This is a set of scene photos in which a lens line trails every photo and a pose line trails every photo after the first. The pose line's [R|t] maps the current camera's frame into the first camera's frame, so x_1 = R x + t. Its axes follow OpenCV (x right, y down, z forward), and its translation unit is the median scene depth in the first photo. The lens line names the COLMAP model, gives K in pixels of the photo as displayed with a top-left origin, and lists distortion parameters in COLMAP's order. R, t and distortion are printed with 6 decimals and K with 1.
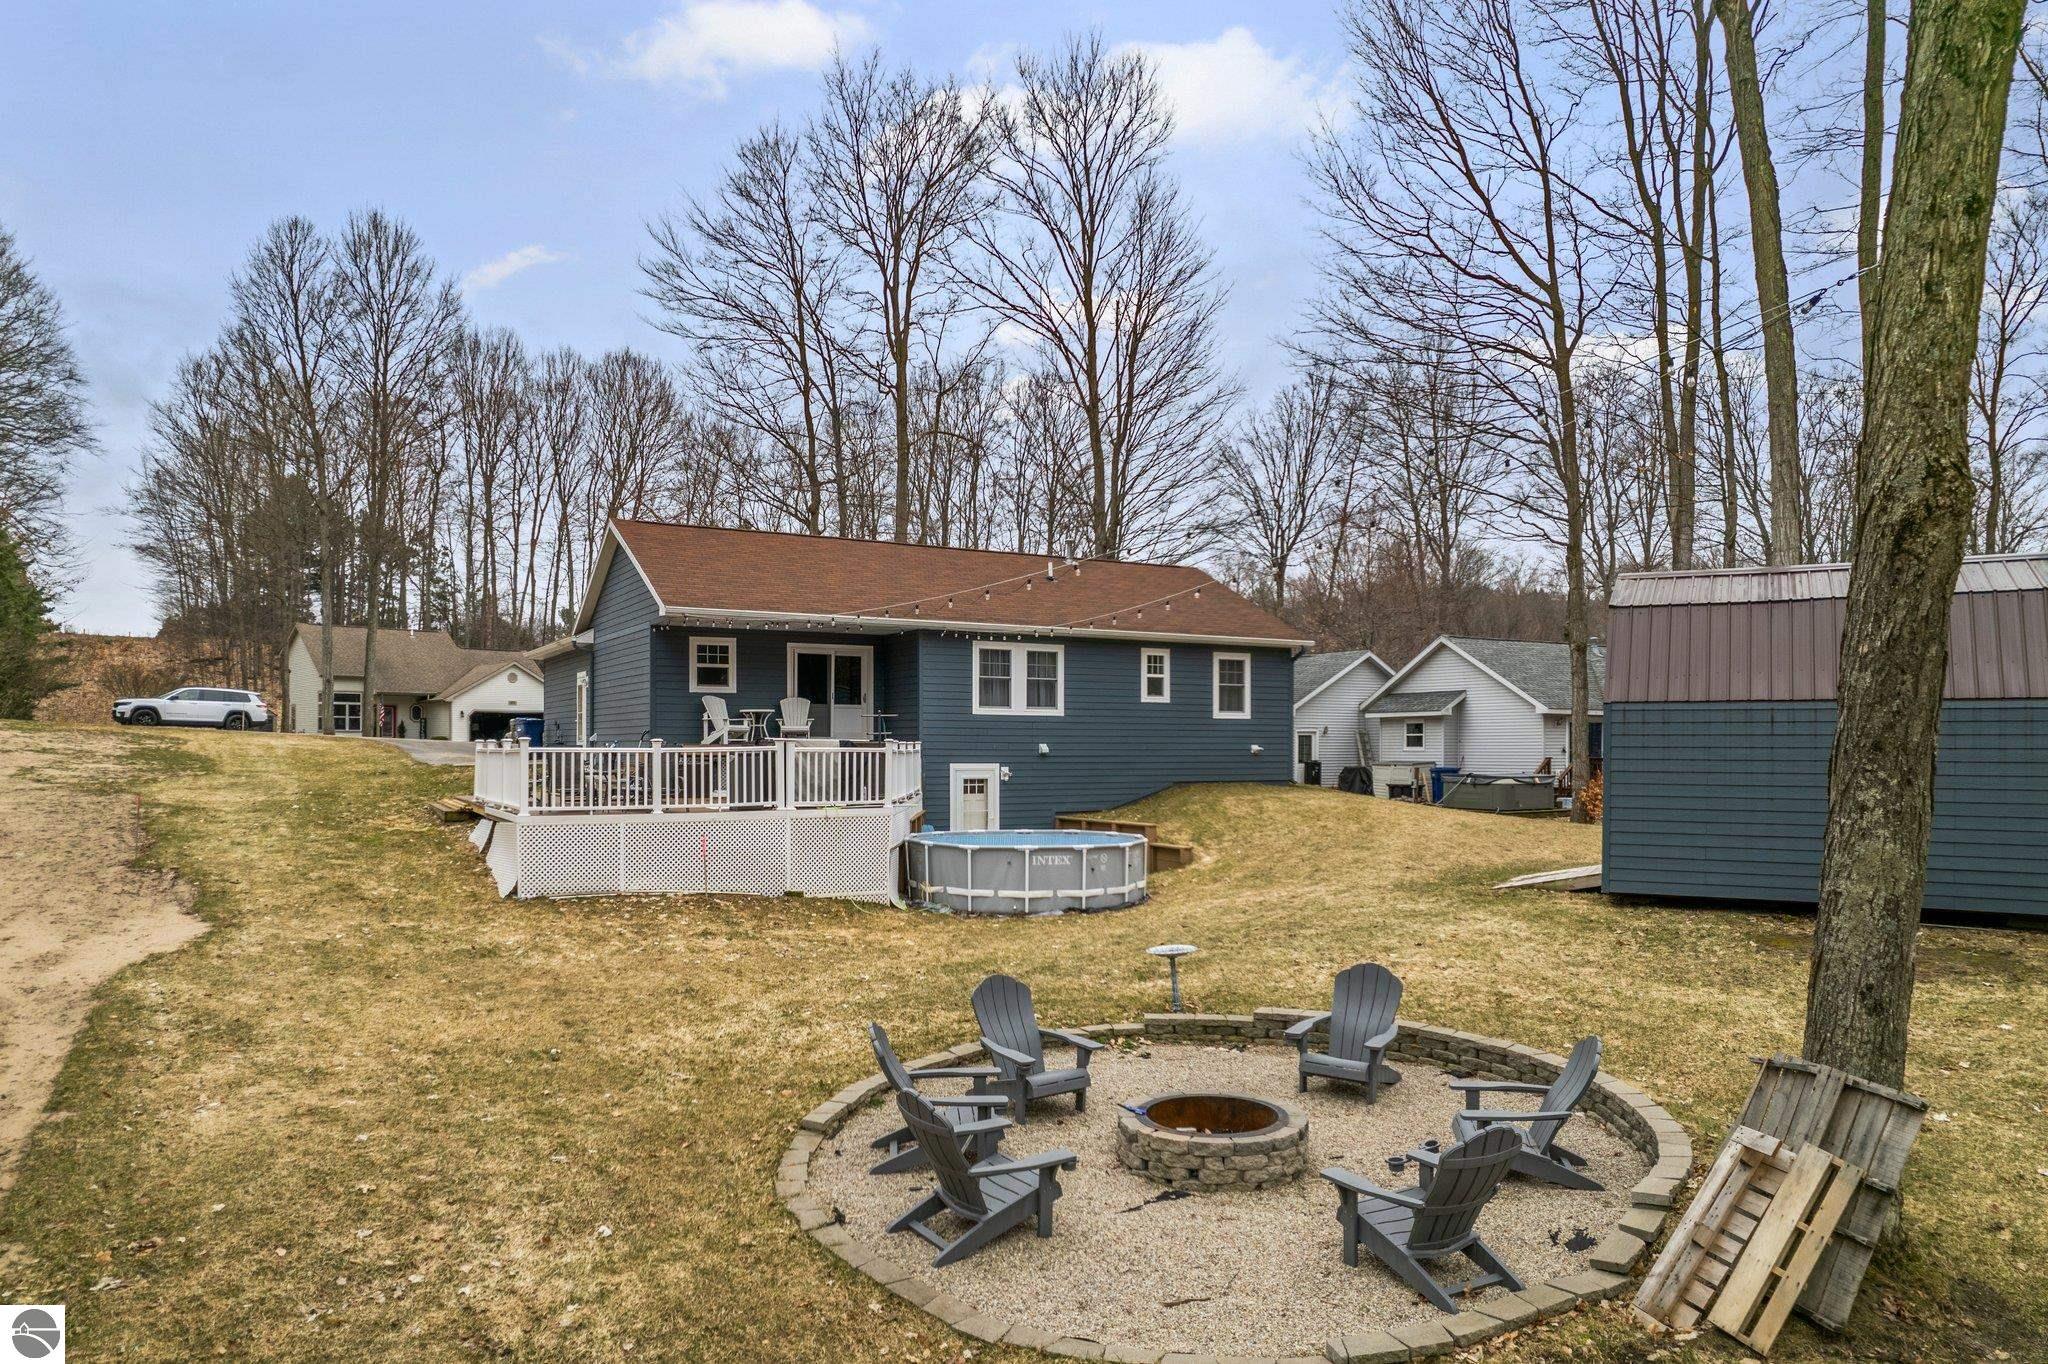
lens RADIAL K [[1322.6, 0, 1026.0], [0, 1322.6, 693.0], [0, 0, 1]] dist [-0.034916, 0.029883]
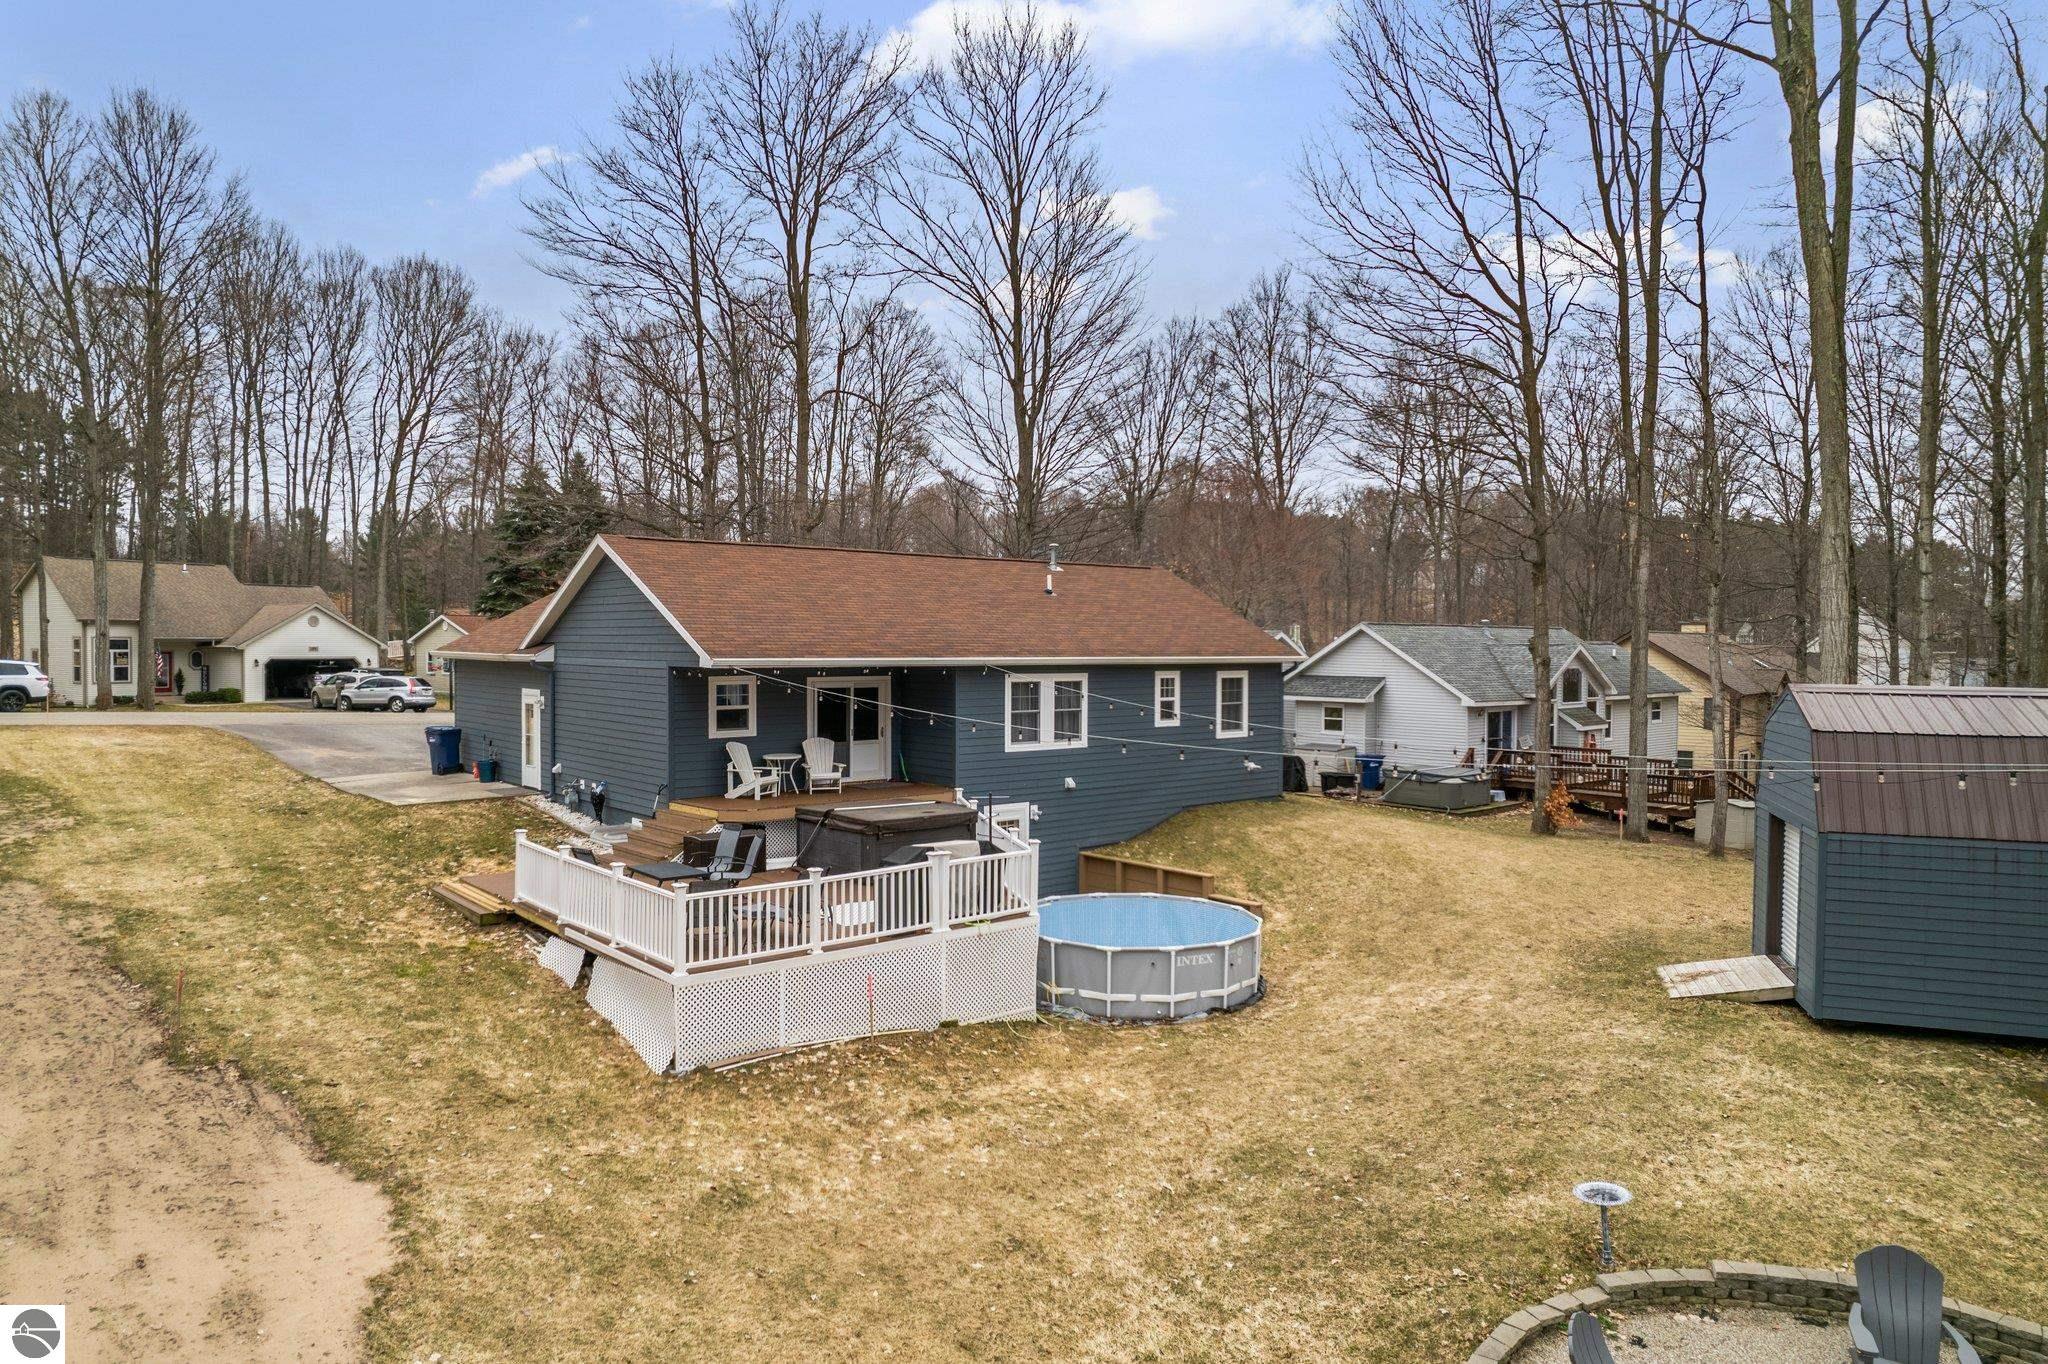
lens RADIAL K [[1319.2, 0, 1118.4], [0, 1319.2, 676.6], [0, 0, 1]] dist [-0.058048, 0.055340]
pose [[0.981081, 0.003846, 0.193558, -0.117898], [-0.010360, 0.999413, 0.032652, -0.057242], [-0.193319, -0.034040, 0.980545, 0.053129]]
